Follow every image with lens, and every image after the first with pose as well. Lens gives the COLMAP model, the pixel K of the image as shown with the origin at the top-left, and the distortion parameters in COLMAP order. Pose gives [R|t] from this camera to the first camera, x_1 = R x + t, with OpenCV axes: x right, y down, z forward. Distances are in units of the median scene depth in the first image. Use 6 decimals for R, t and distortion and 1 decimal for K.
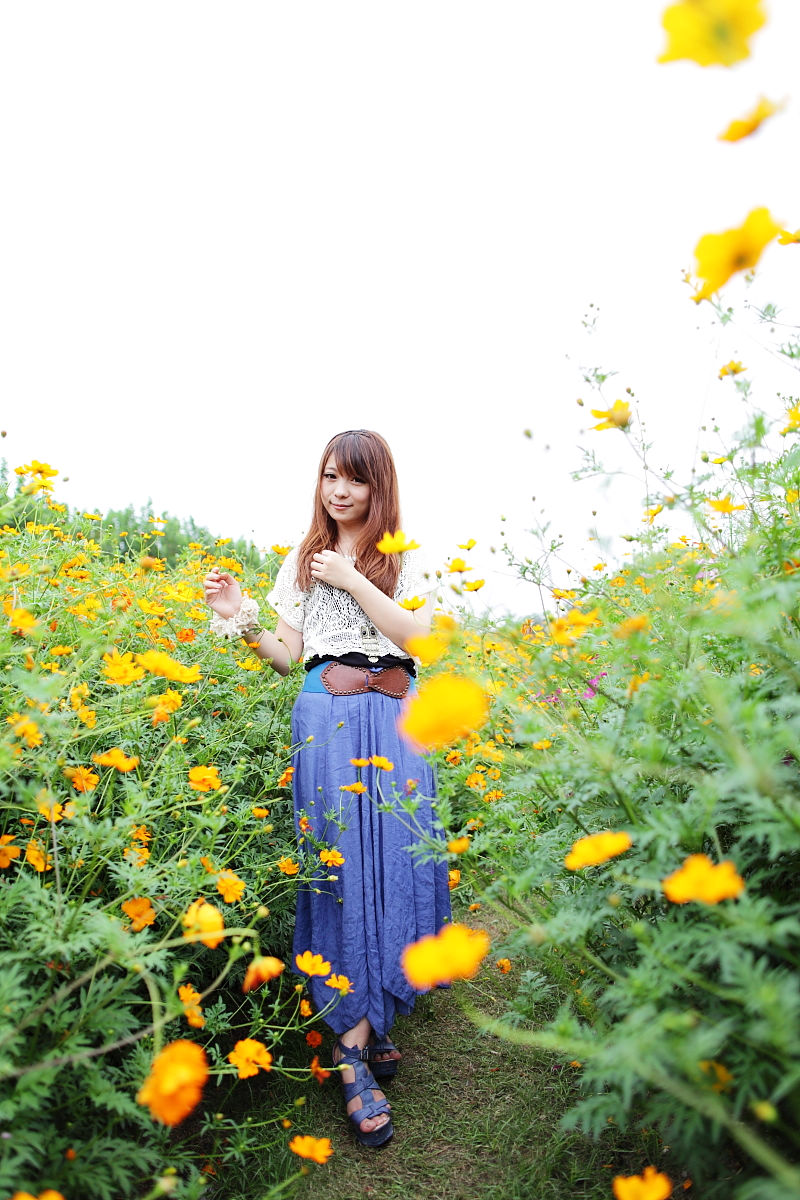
lens RADIAL K [[821.1, 0, 404.9], [0, 821.1, 594.3], [0, 0, 1]] dist [-0.057960, 0.040229]
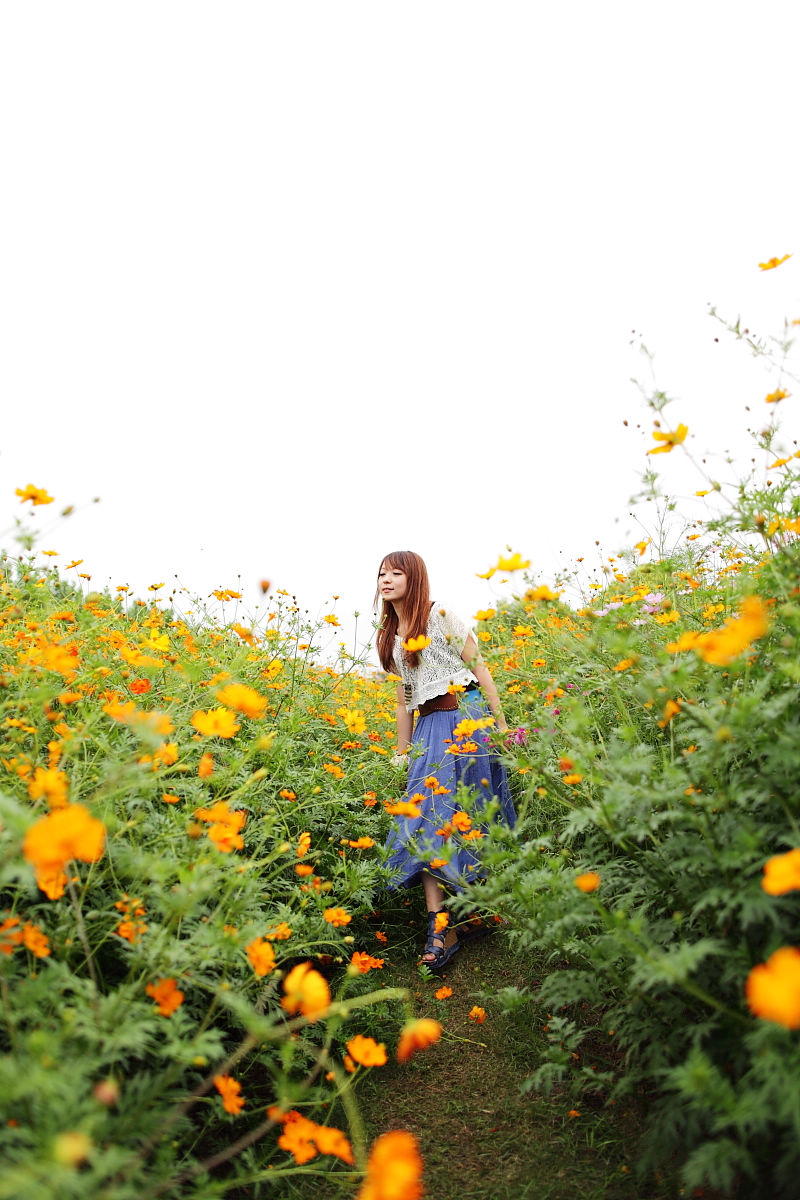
lens RADIAL K [[821.1, 0, 400.9], [0, 821.1, 597.3], [0, 0, 1]] dist [-0.057960, 0.040229]
pose [[0.985959, -0.016172, 0.166203, -0.189587], [0.025855, 0.998081, -0.056262, 0.017096], [-0.164975, 0.059770, 0.984485, 0.060686]]
